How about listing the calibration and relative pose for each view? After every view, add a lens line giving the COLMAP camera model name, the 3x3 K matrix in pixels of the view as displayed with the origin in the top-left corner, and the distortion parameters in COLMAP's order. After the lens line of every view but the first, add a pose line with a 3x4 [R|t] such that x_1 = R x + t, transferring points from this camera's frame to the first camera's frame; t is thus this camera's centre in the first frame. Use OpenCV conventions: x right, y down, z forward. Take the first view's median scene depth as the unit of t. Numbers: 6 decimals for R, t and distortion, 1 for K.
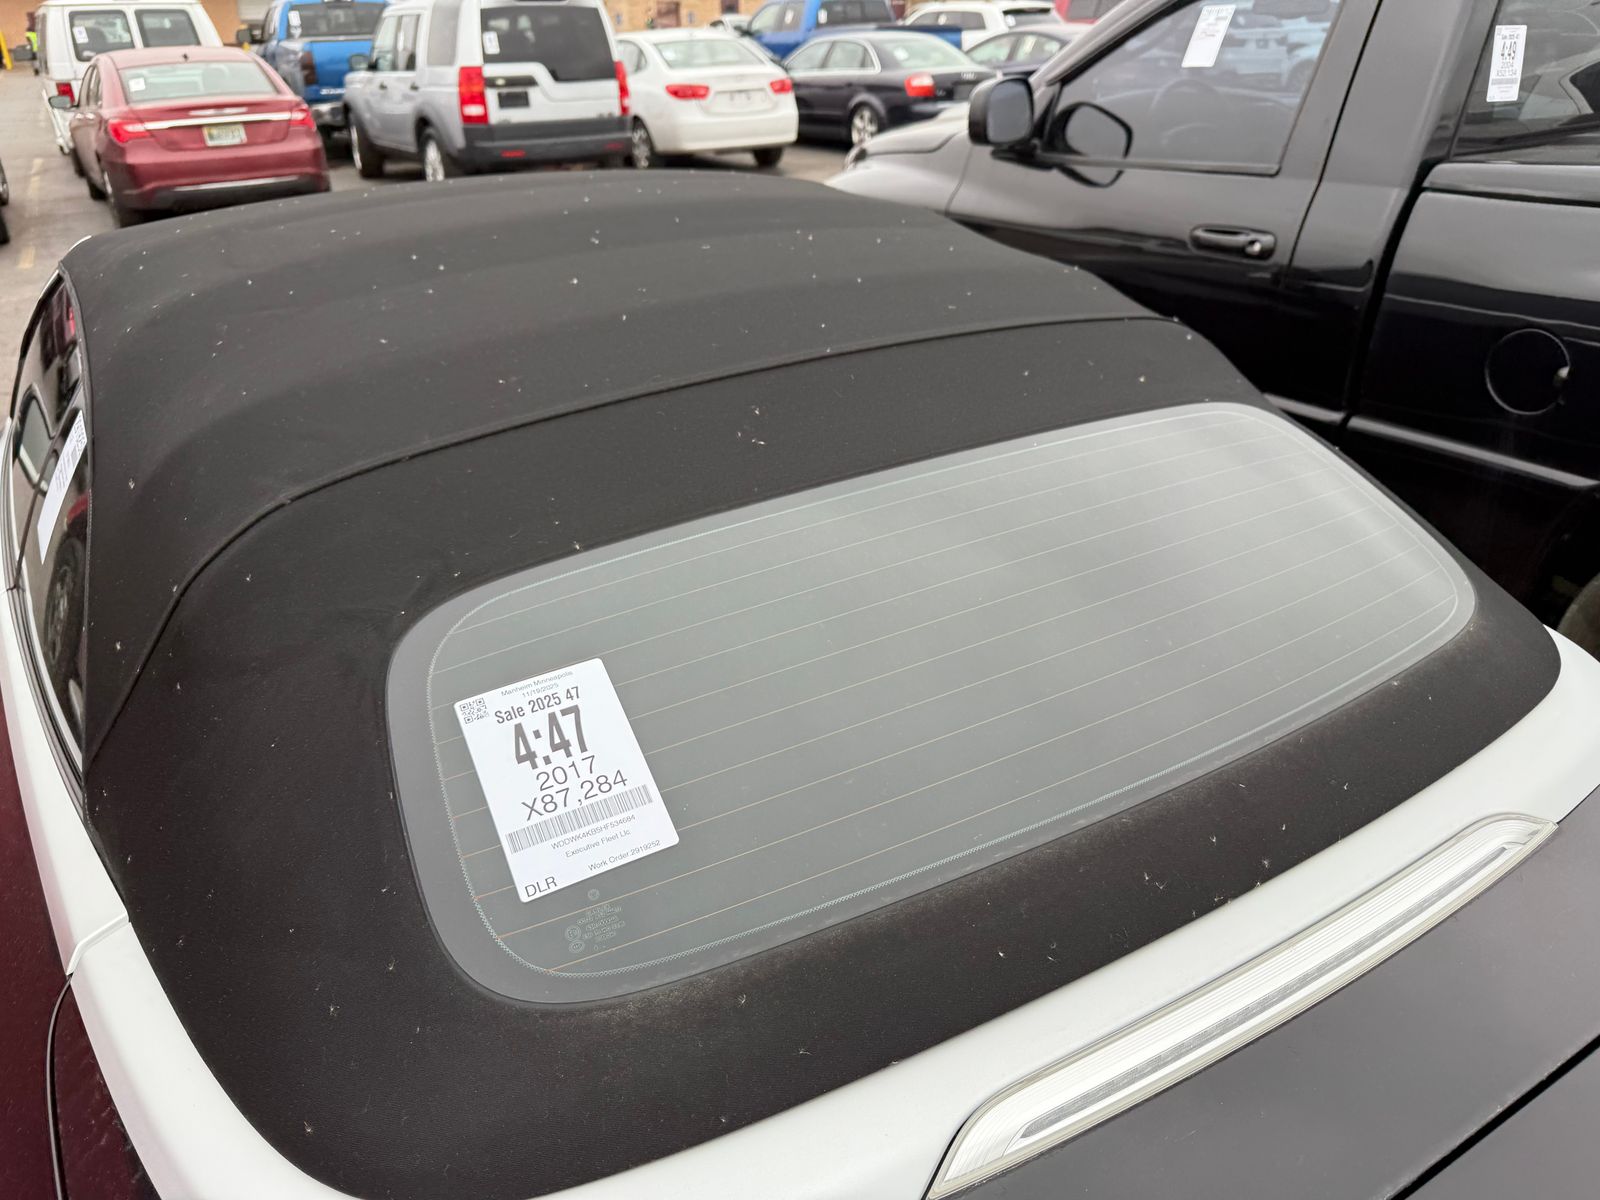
lens RADIAL K [[1154.3, 0, 800.0], [0, 1154.3, 600.0], [0, 0, 1]] dist [-0.002095, -0.007940]
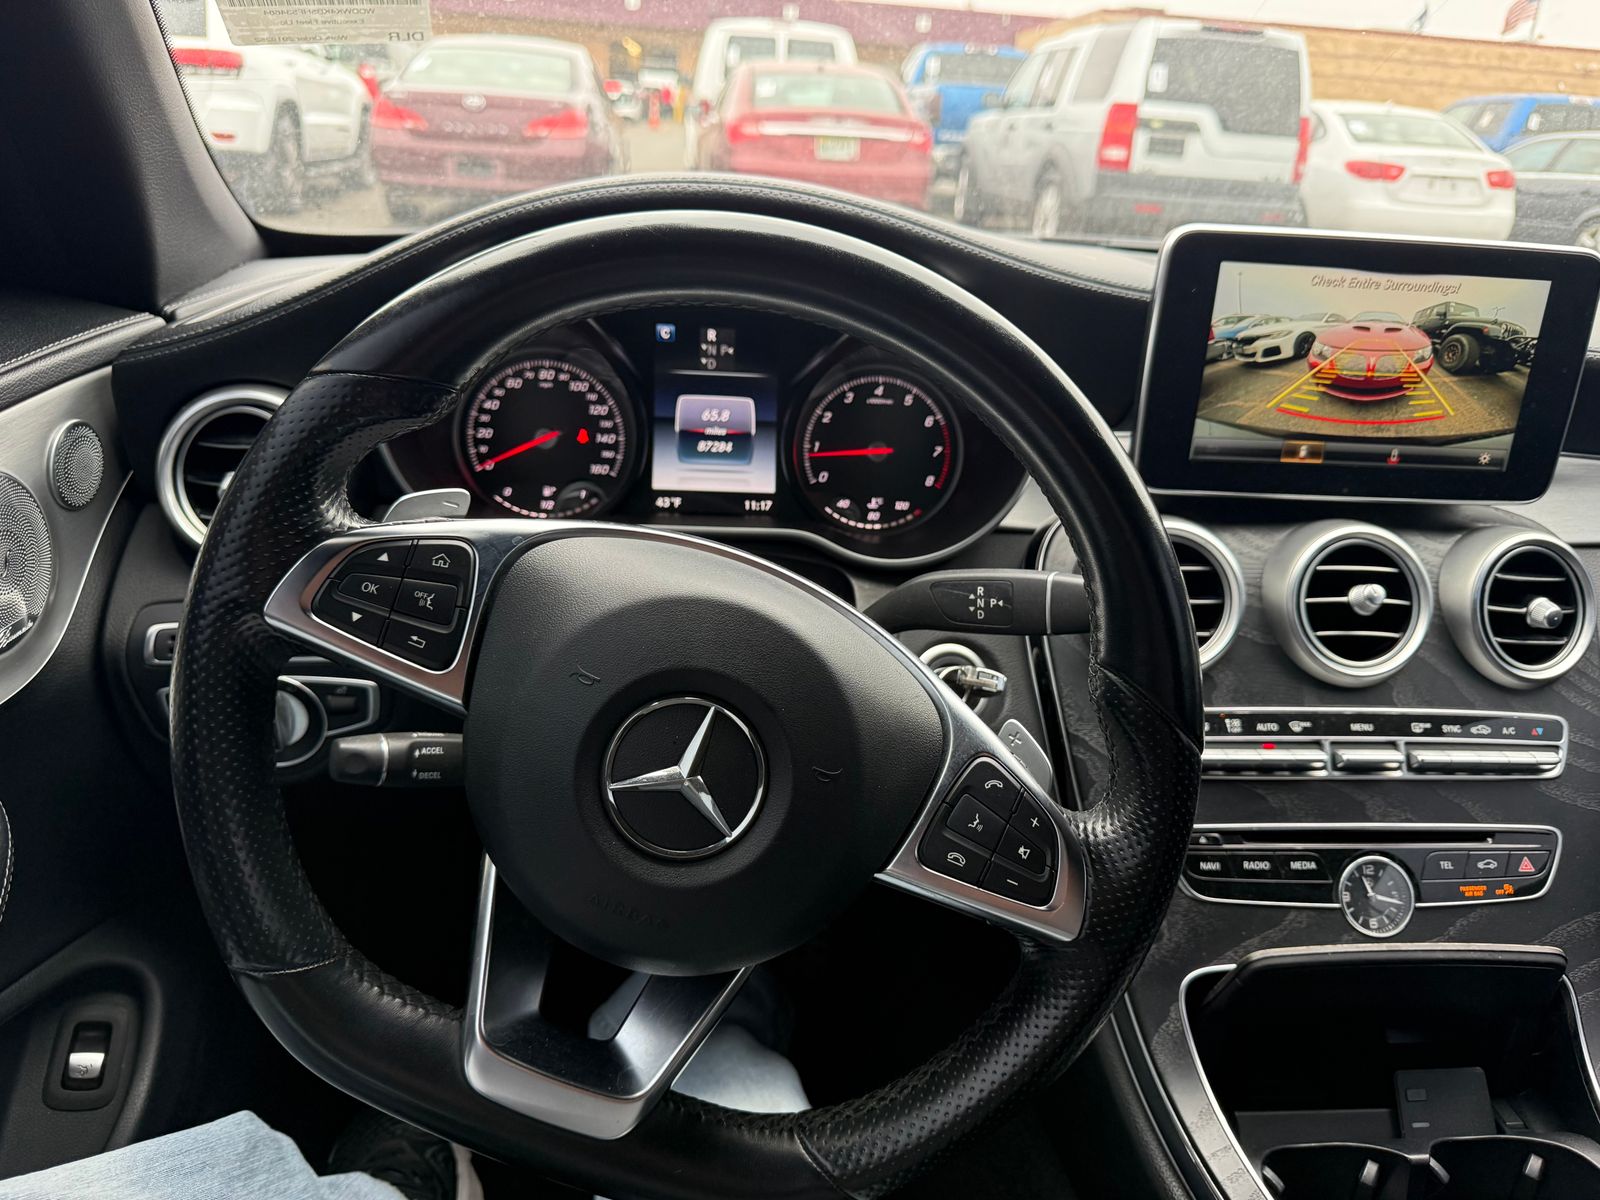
lens RADIAL K [[1143.3, 0, 791.6], [0, 1143.3, 601.0], [0, 0, 1]] dist [0.011816, -0.018820]
pose [[0.888091, 0.244900, -0.388996, -0.073879], [-0.275190, 0.961110, -0.023182, -0.024942], [0.368191, 0.127636, 0.920948, 0.159122]]
